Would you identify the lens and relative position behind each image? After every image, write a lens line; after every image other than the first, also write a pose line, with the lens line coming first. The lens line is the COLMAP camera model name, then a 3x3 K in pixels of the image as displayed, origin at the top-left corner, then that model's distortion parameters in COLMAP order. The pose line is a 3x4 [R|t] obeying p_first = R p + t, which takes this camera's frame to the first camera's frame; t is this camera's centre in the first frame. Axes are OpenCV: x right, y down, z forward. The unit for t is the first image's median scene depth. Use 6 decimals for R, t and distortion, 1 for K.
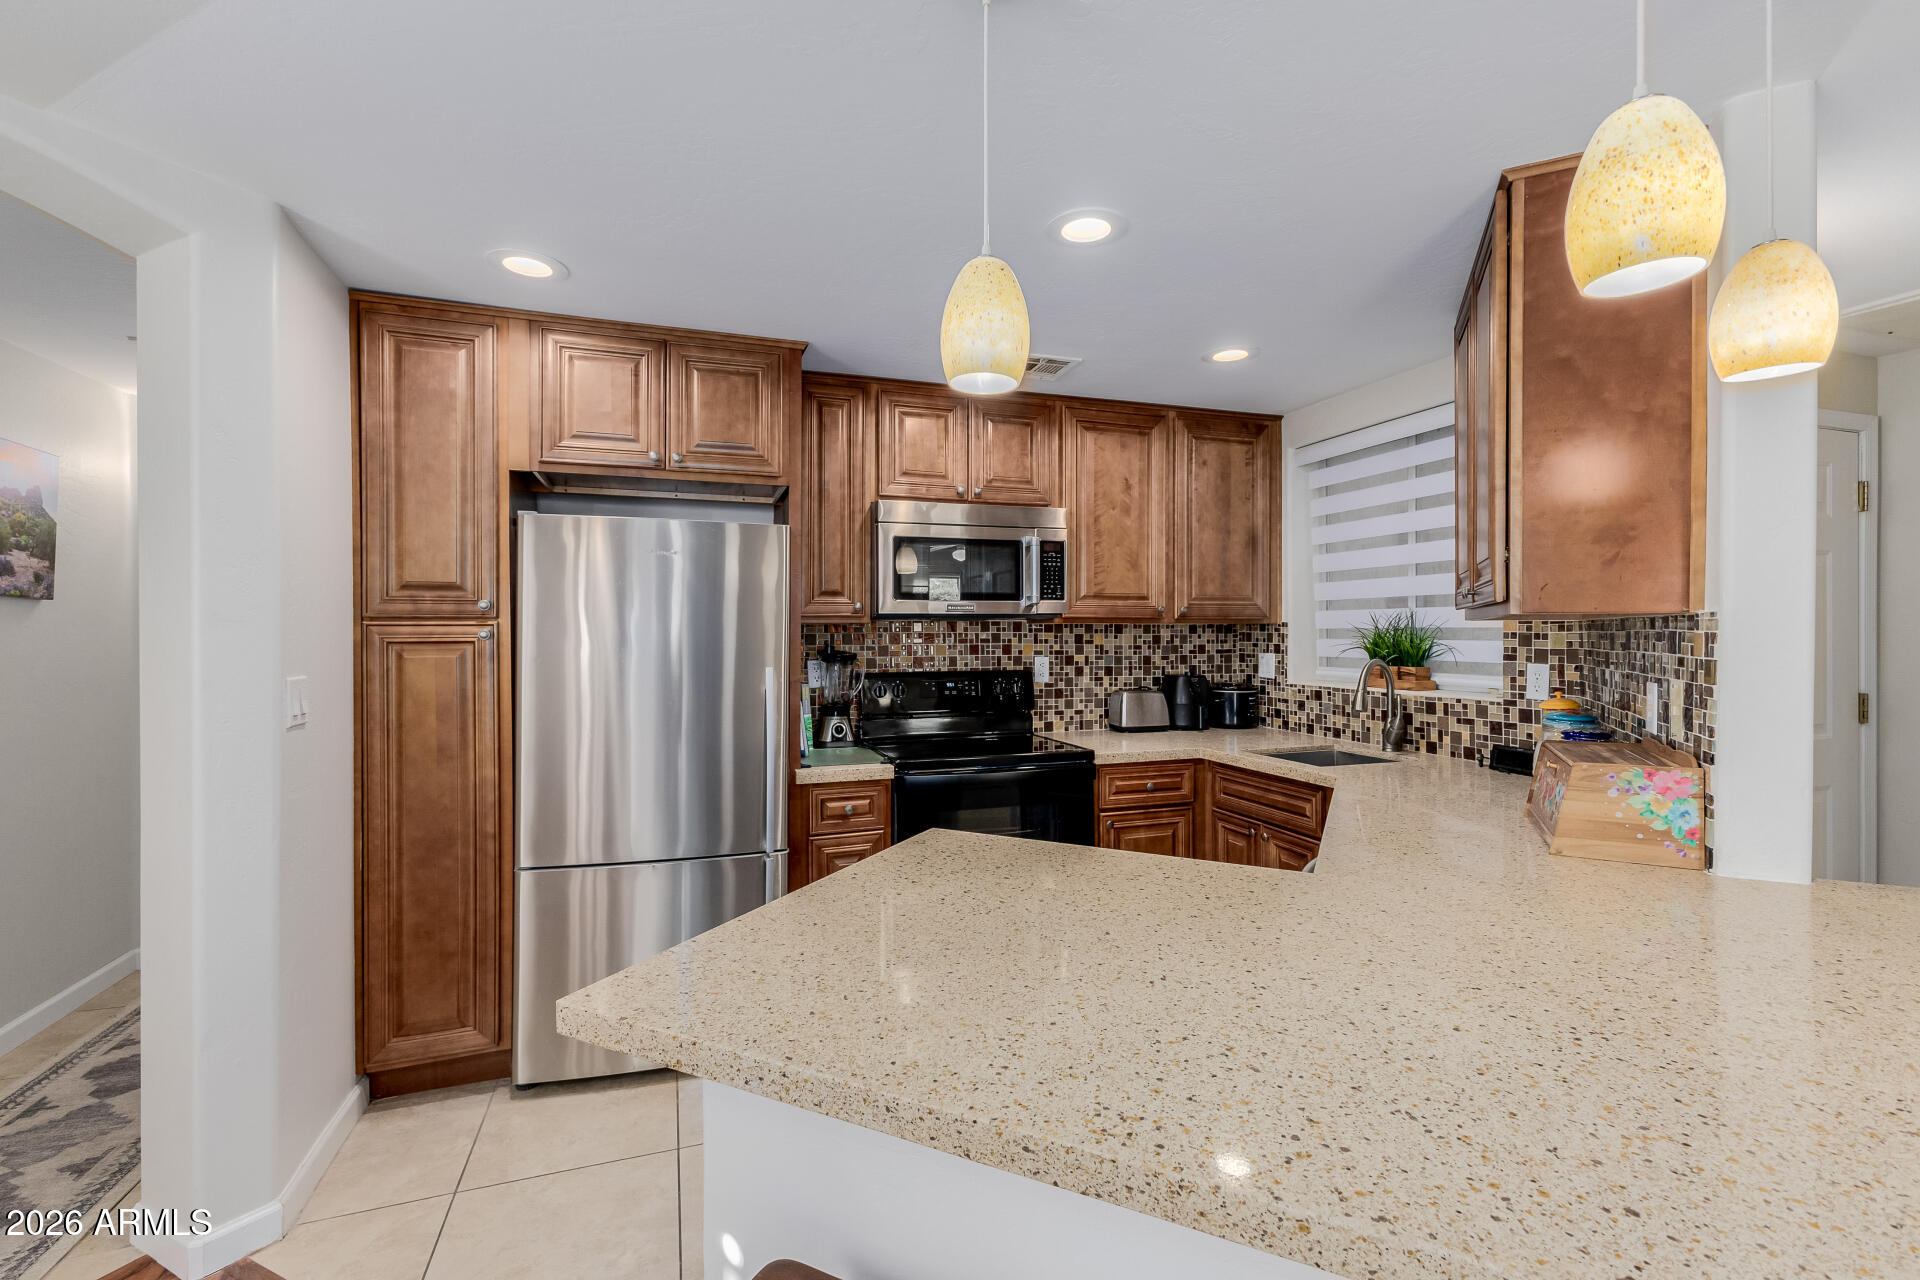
lens RADIAL K [[830.7, 0, 964.0], [0, 830.7, 633.5], [0, 0, 1]] dist [0.024900, -0.008439]
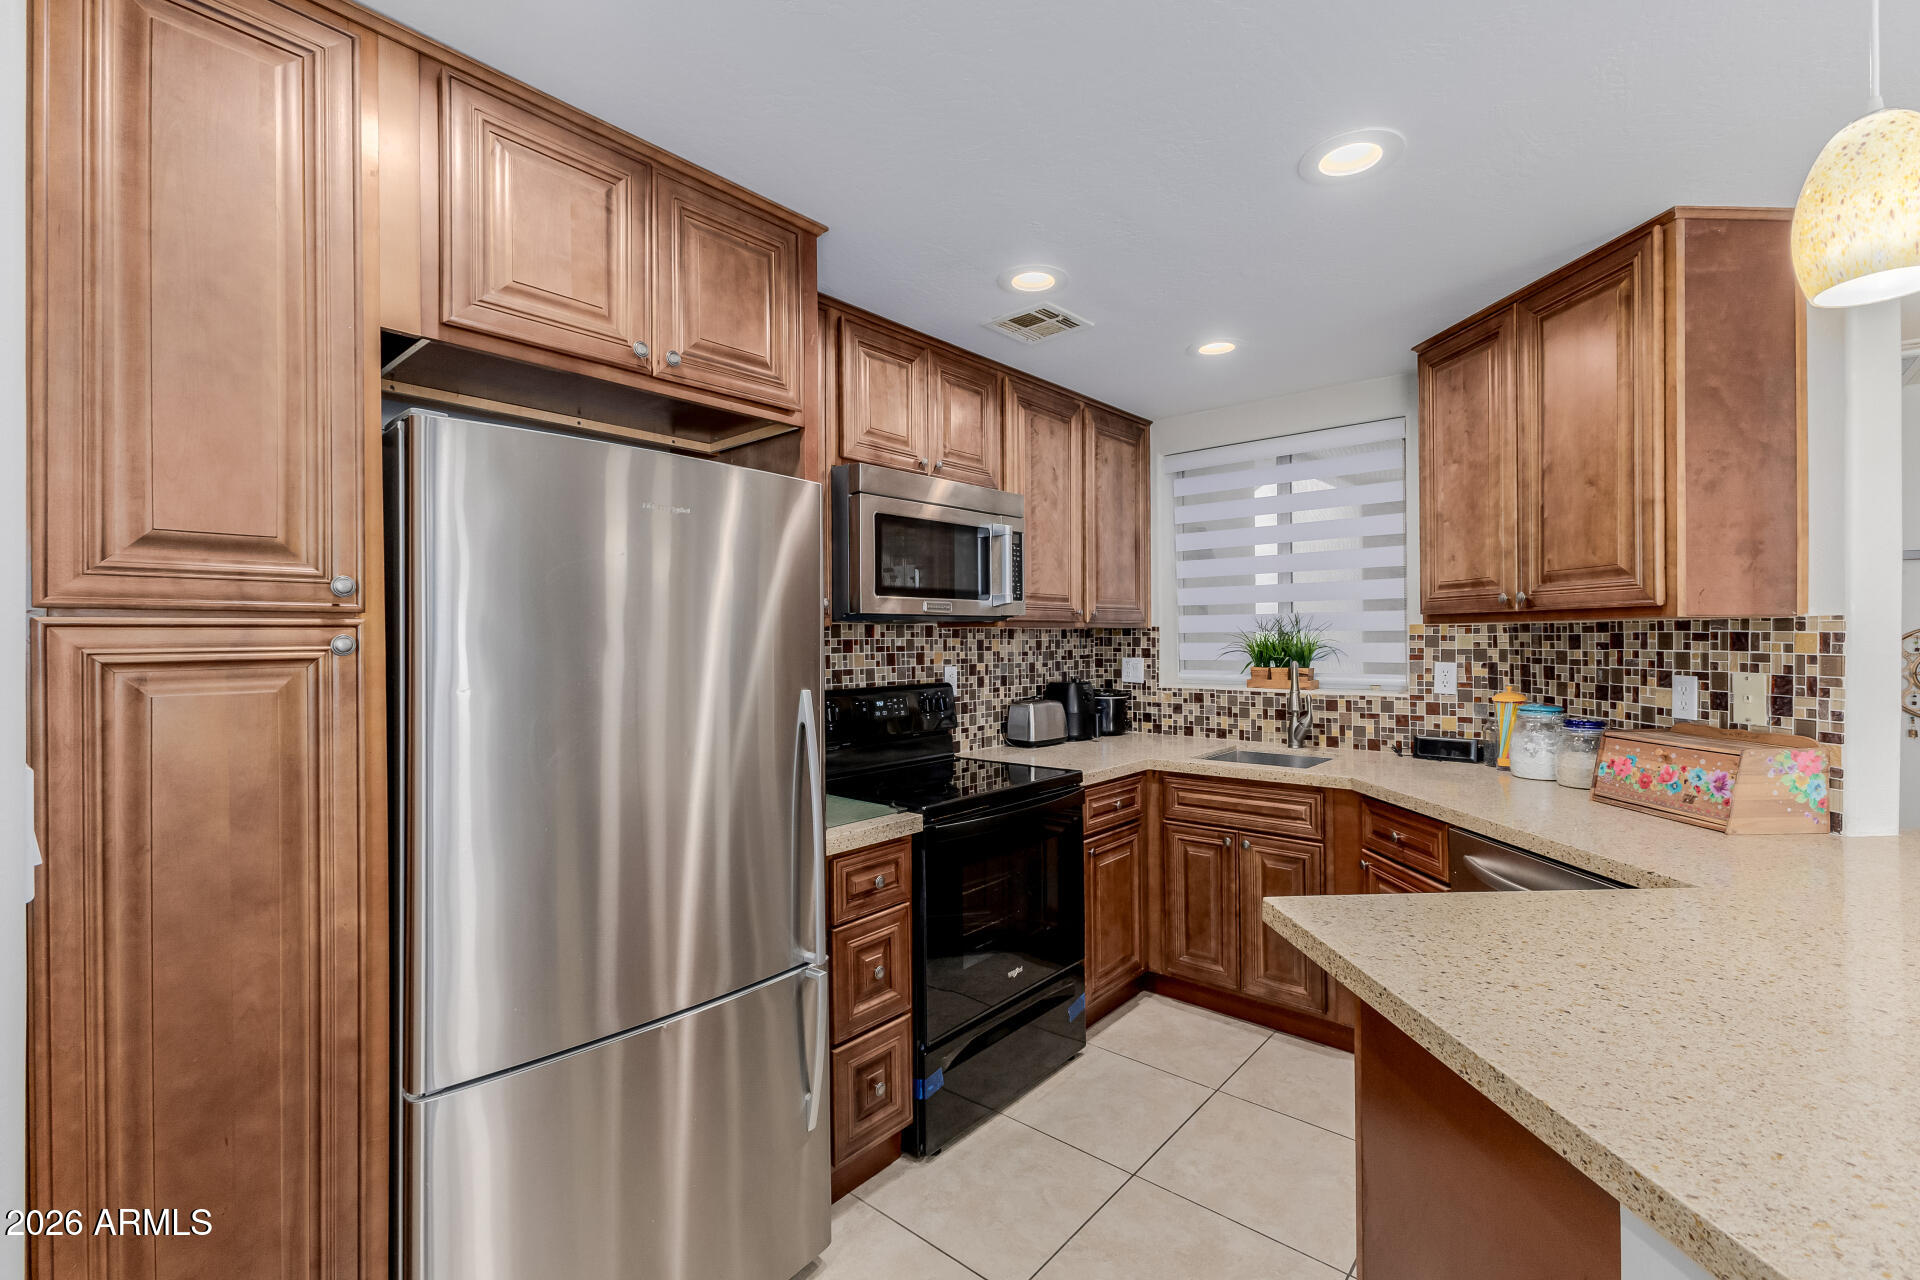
lens RADIAL K [[830.0, 0, 959.3], [0, 830.0, 635.2], [0, 0, 1]] dist [0.007905, 0.000197]
pose [[0.865586, -0.003098, 0.500751, -0.394005], [0.006665, 0.999964, -0.005335, 0.000387], [-0.500716, 0.007955, 0.865575, 0.298279]]
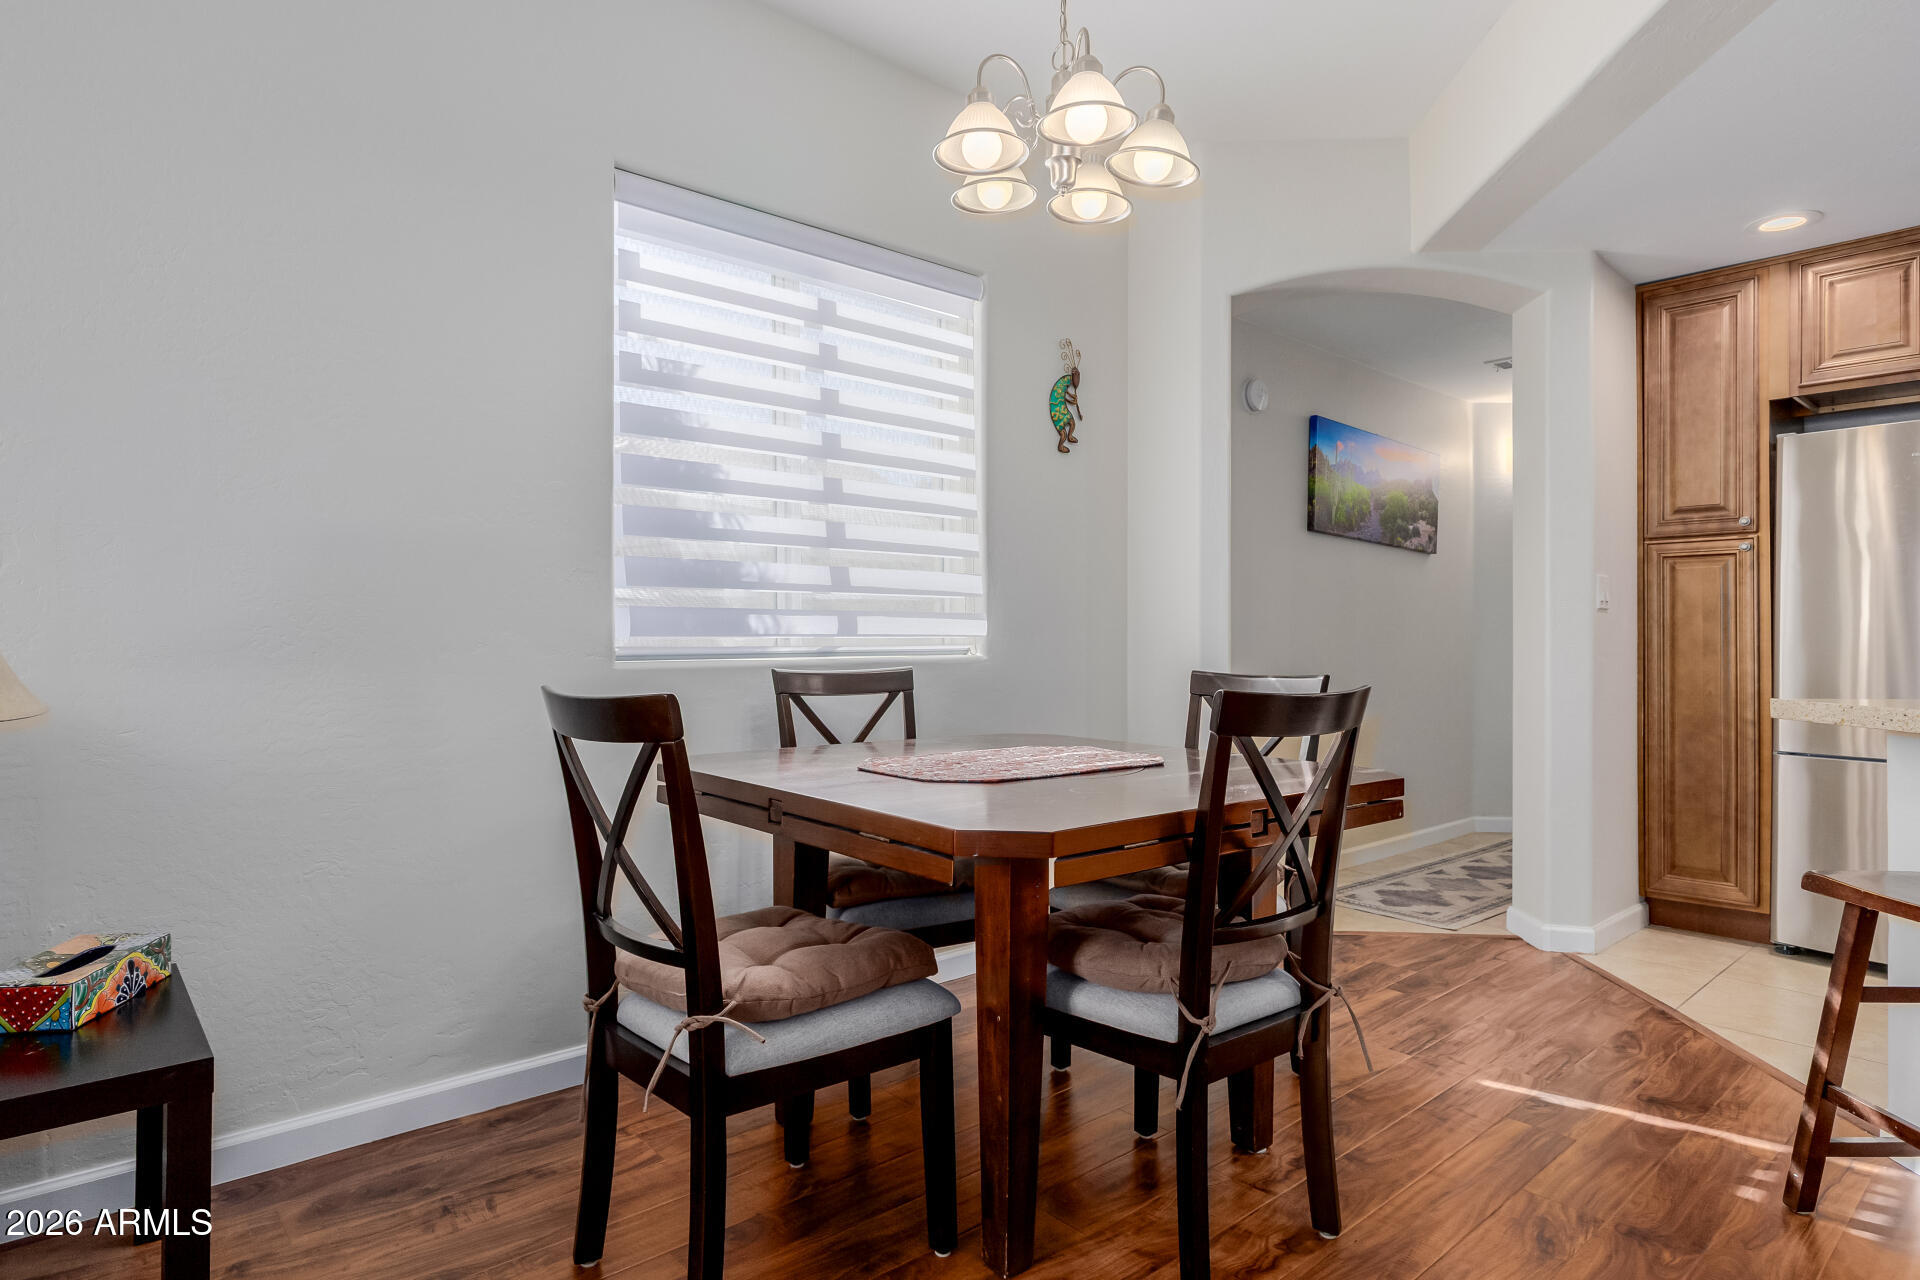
lens RADIAL K [[1058.9, 0, 960.0], [0, 1058.9, 640.0], [0, 0, 1]] dist [-0.003608, -0.002026]
pose [[0.382511, 0.001553, -0.923949, 0.285542], [-0.003737, 0.999993, 0.000133, 0.105876], [0.923943, 0.003402, 0.382515, -0.443167]]
